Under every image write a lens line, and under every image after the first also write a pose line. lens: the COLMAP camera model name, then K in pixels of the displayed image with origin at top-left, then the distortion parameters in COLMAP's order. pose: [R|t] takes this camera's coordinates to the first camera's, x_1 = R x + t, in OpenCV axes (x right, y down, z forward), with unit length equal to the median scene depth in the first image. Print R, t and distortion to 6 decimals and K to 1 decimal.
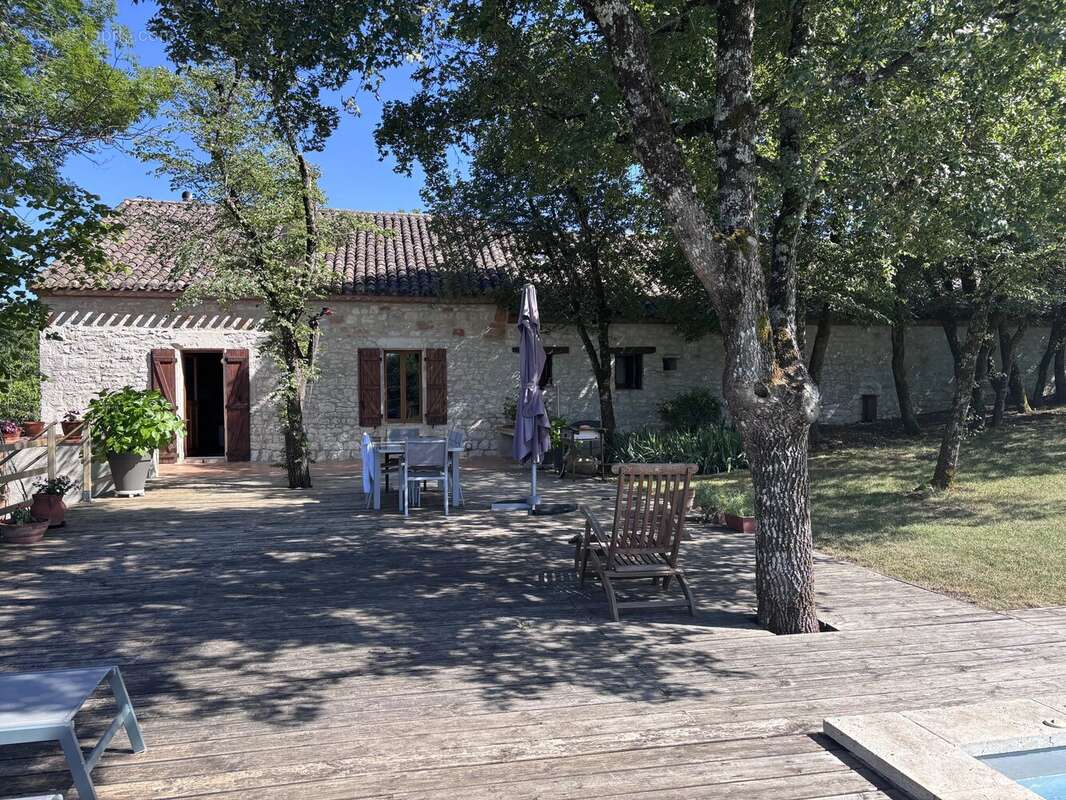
lens RADIAL K [[816.3, 0, 533.0], [0, 816.3, 400.0], [0, 0, 1]] dist [0.054022, -0.004214]
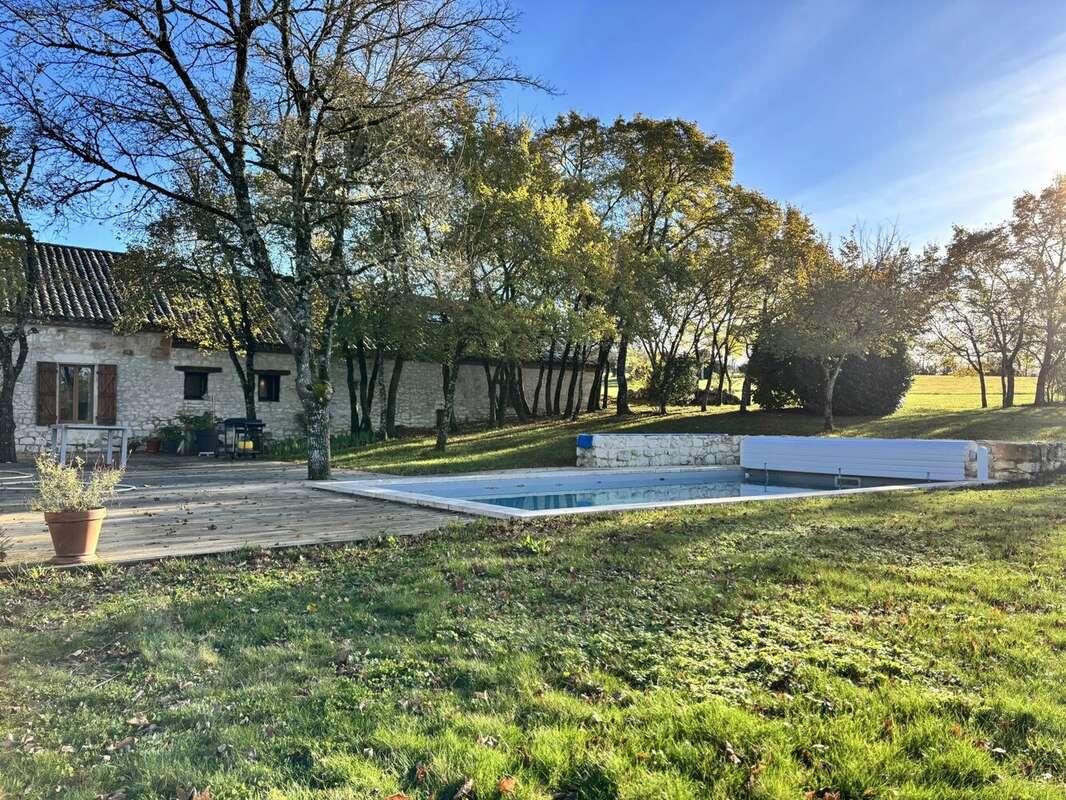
lens RADIAL K [[816.3, 0, 533.0], [0, 816.3, 400.0], [0, 0, 1]] dist [0.054022, -0.004214]
pose [[0.914938, 0.025683, 0.402776, -0.033692], [-0.012531, 0.999300, -0.035255, 0.030588], [-0.403399, 0.027209, 0.914619, -0.465260]]
